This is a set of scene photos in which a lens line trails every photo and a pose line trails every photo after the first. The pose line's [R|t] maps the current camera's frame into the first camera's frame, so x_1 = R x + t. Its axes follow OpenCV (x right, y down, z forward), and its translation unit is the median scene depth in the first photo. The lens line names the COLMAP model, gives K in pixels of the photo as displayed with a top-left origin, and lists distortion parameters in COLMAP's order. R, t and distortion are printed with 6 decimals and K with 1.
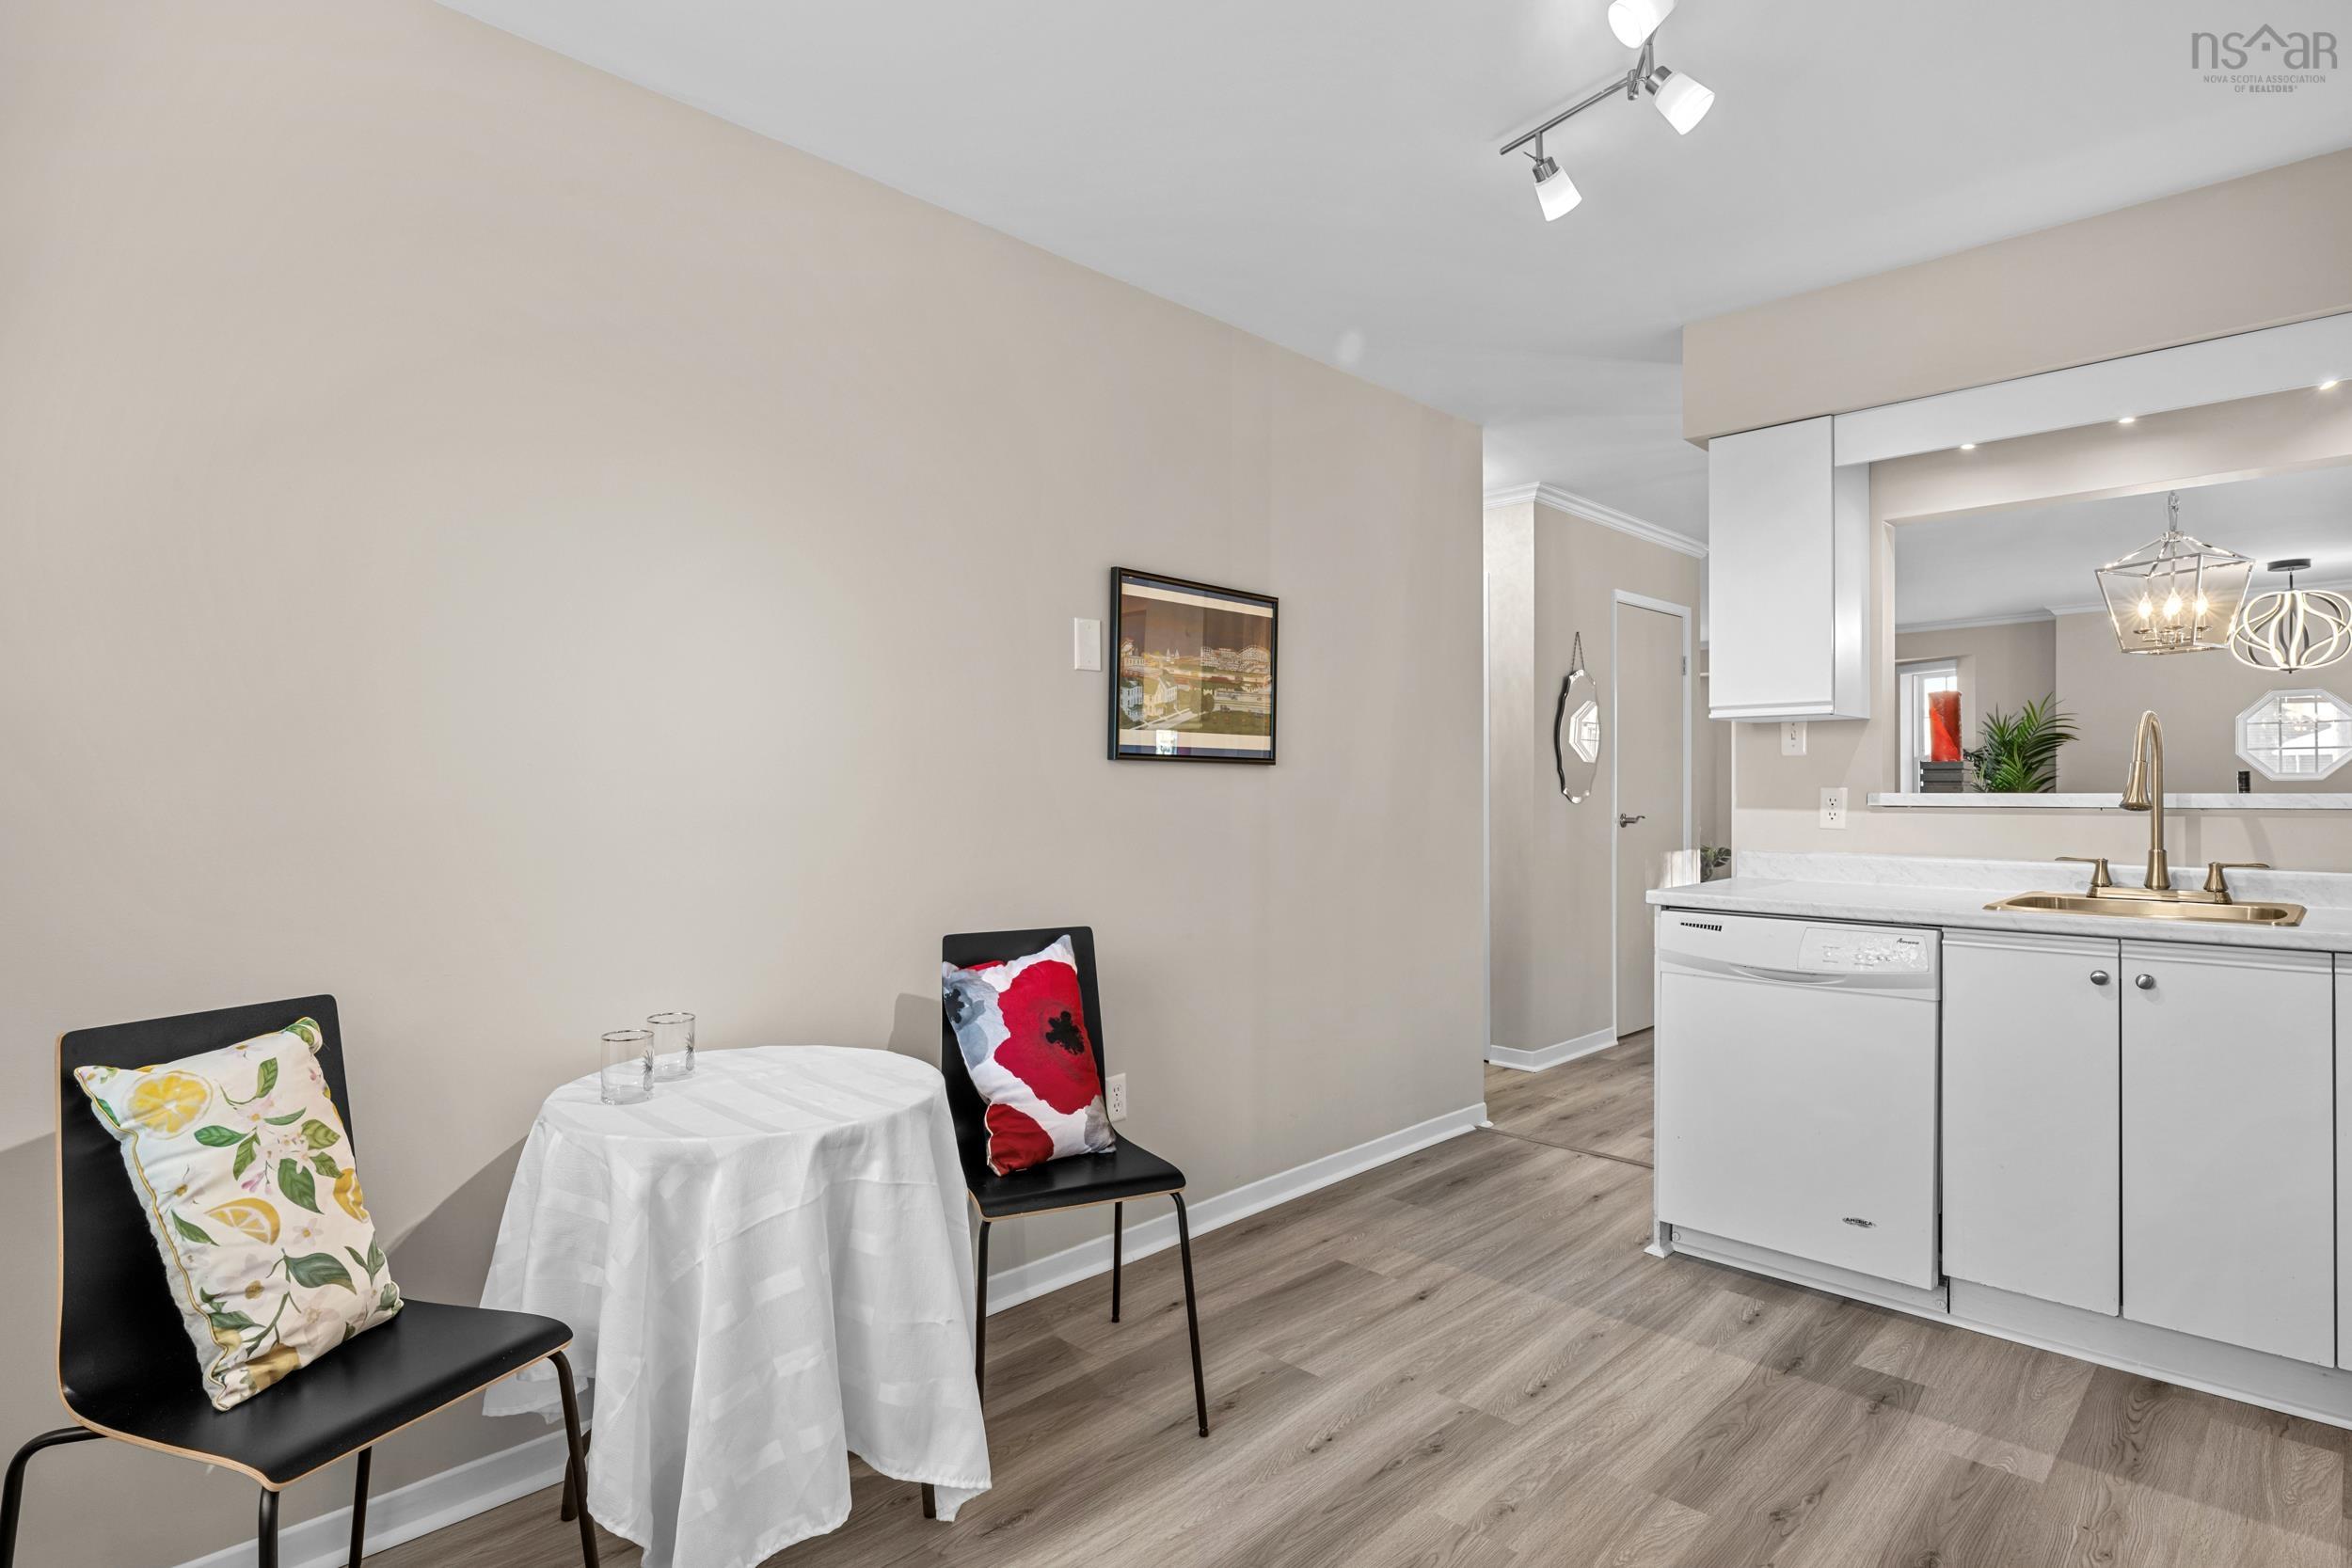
lens RADIAL K [[1211.3, 0, 1176.7], [0, 1211.3, 794.1], [0, 0, 1]] dist [-0.001795, -0.000698]
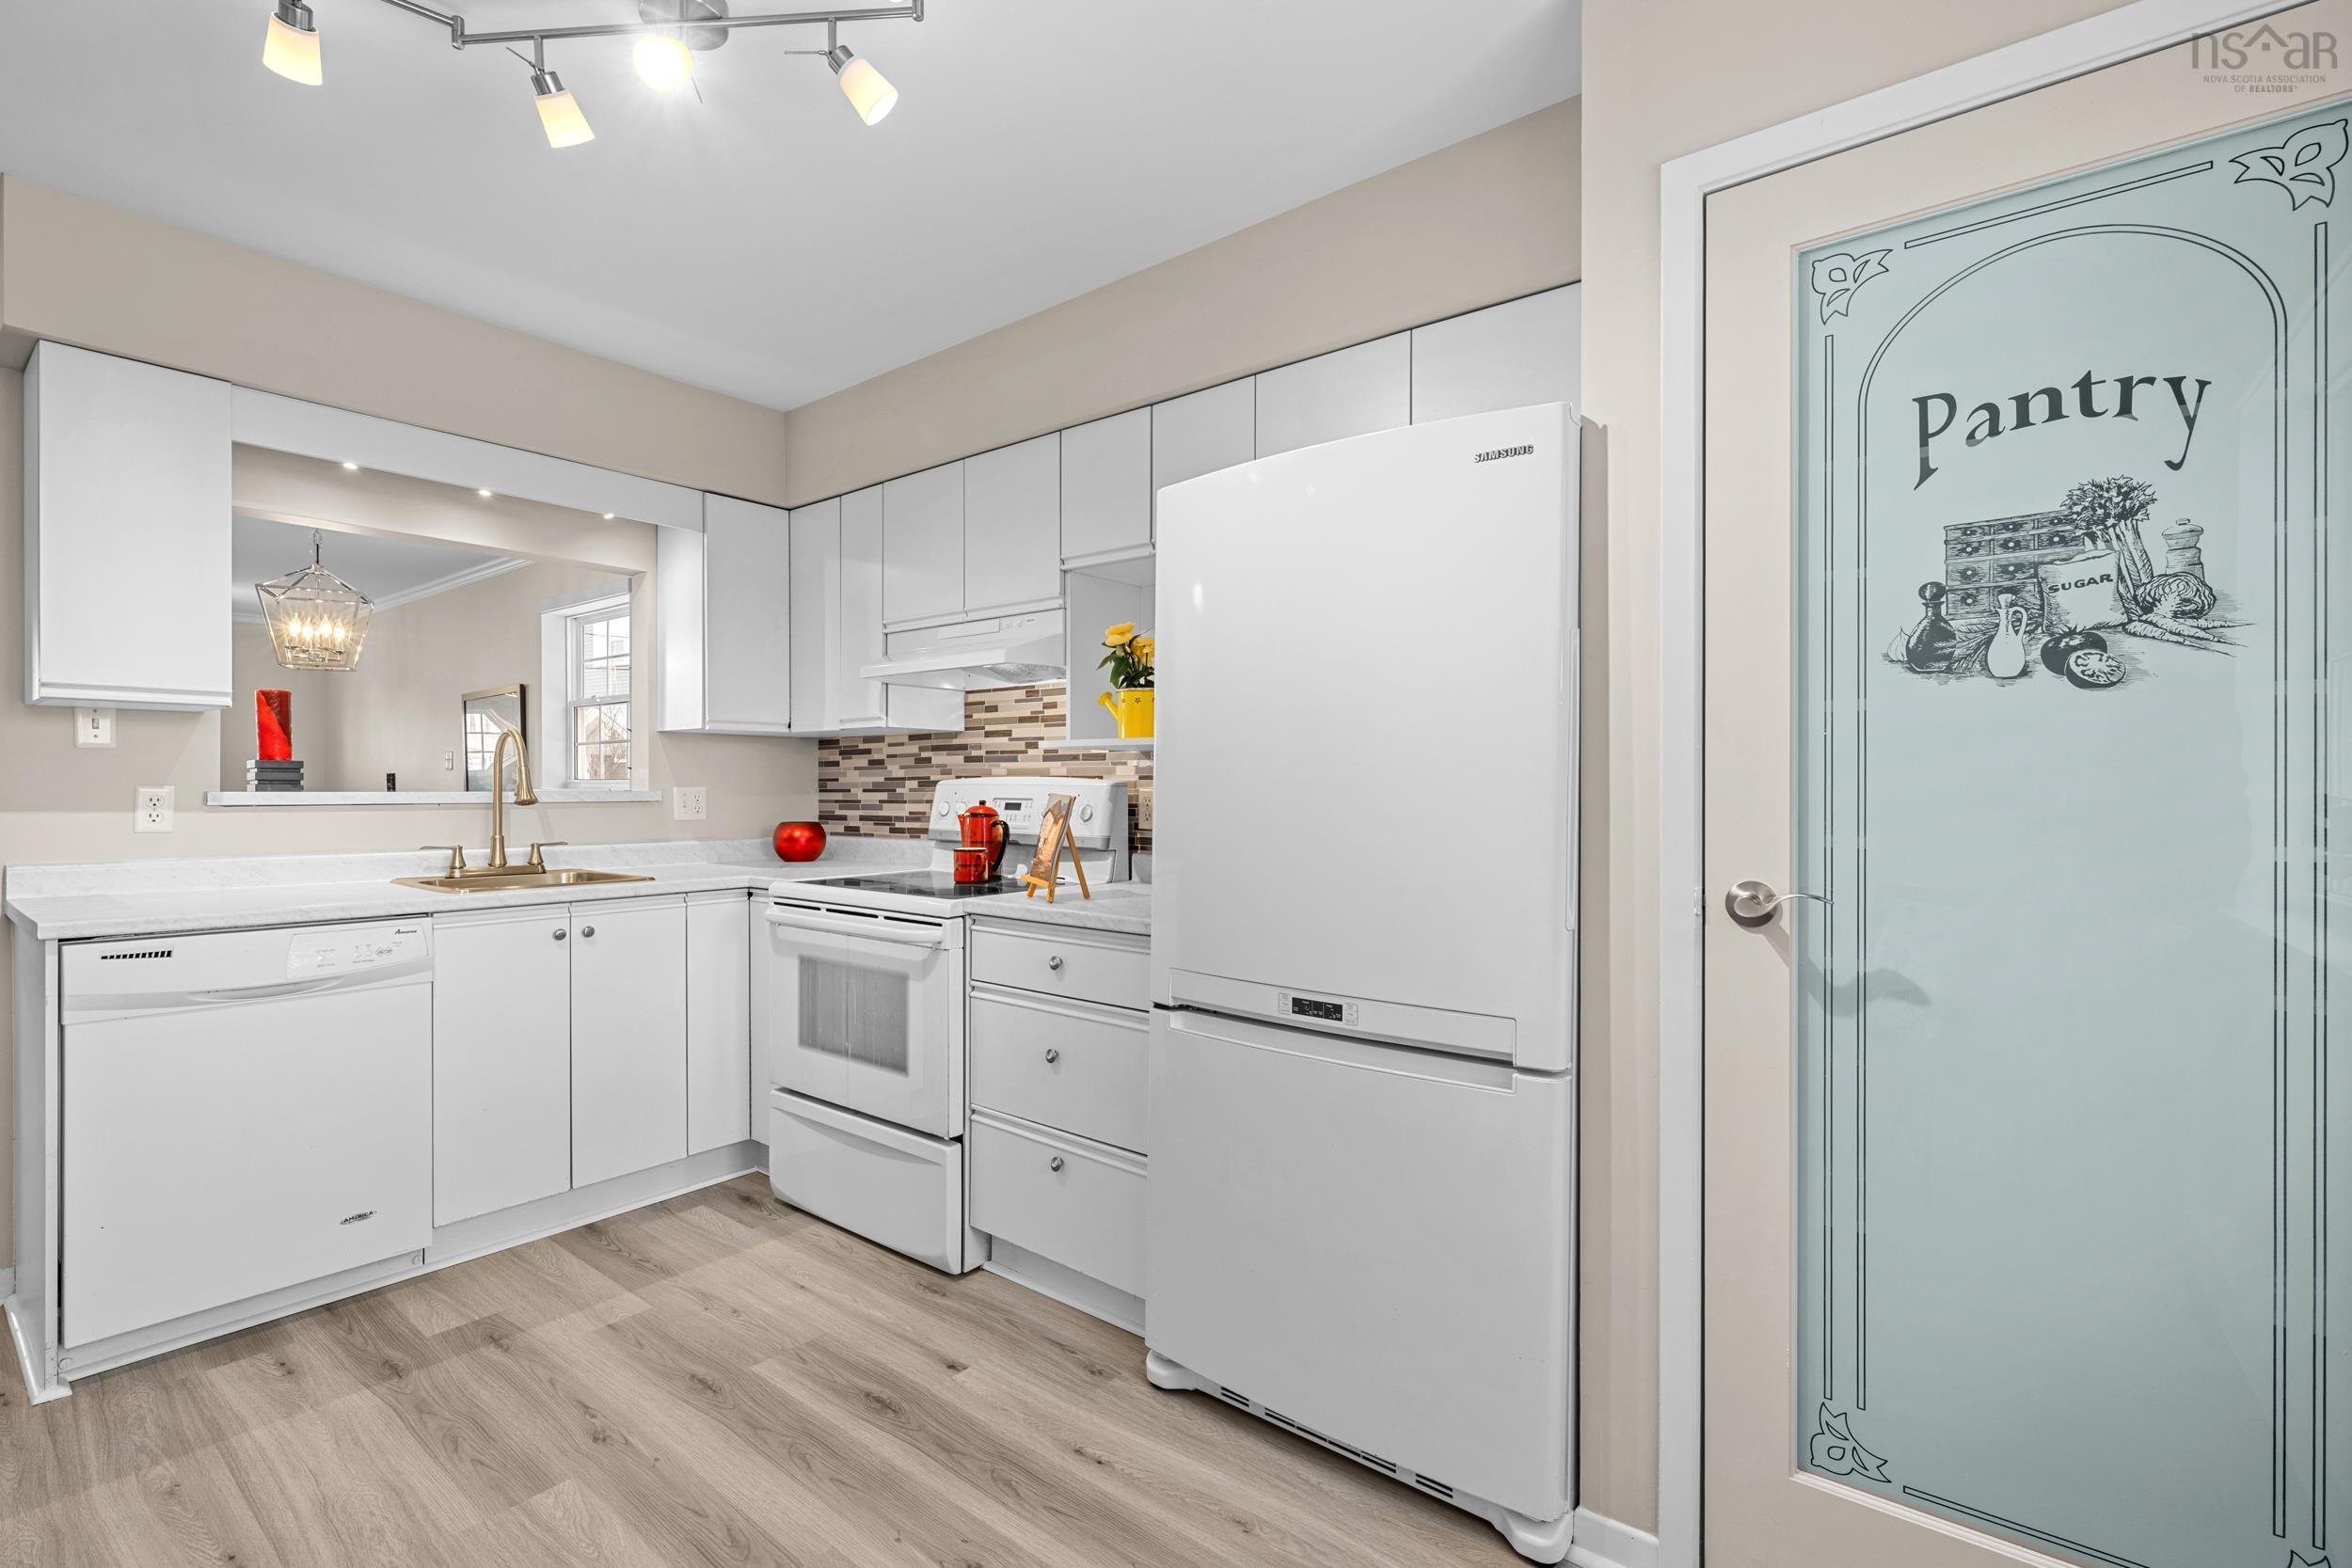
lens RADIAL K [[1046.2, 0, 1182.0], [0, 1046.2, 796.9], [0, 0, 1]] dist [-0.001825, -0.000042]
pose [[-0.111732, -0.007839, 0.993707, -0.332149], [0.000958, 0.999968, 0.007996, -0.002912], [-0.993738, 0.001846, -0.111721, 0.365383]]
